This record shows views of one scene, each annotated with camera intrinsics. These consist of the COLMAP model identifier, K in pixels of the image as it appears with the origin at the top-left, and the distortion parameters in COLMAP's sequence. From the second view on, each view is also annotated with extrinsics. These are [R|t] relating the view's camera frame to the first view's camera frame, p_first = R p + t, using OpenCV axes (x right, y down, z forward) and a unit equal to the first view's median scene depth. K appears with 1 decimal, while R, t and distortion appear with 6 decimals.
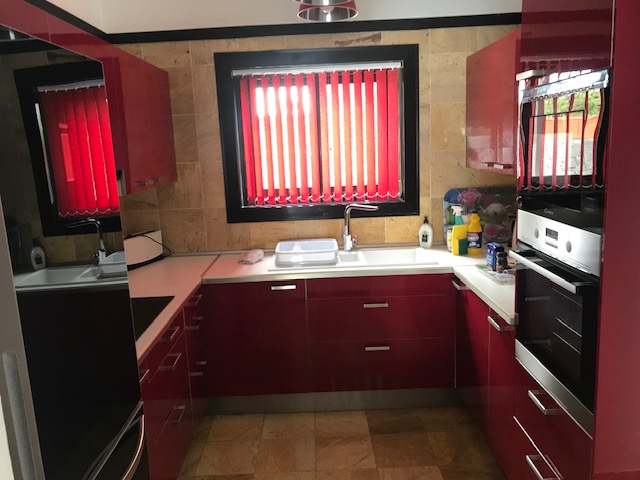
lens RADIAL K [[516.3, 0, 320.0], [0, 516.3, 240.0], [0, 0, 1]] dist [0.002252, -0.001325]
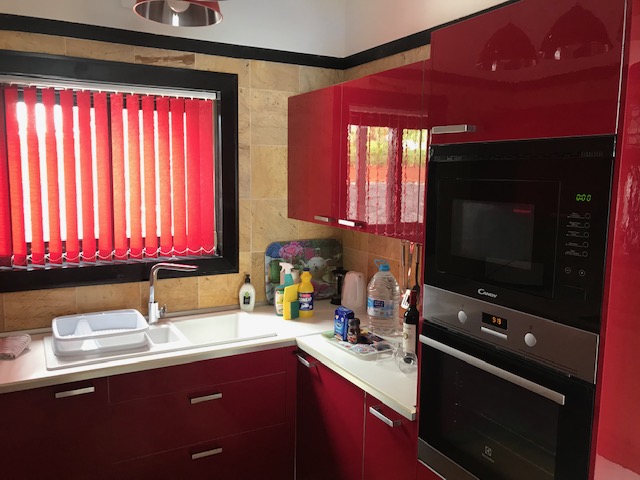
lens RADIAL K [[528.9, 0, 320.0], [0, 528.9, 240.0], [0, 0, 1]] dist [0.069462, -0.004492]
pose [[0.891274, -0.002105, 0.453460, -0.088489], [0.033566, 0.997552, -0.061341, -0.046529], [-0.452221, 0.069893, 0.889163, 0.167983]]
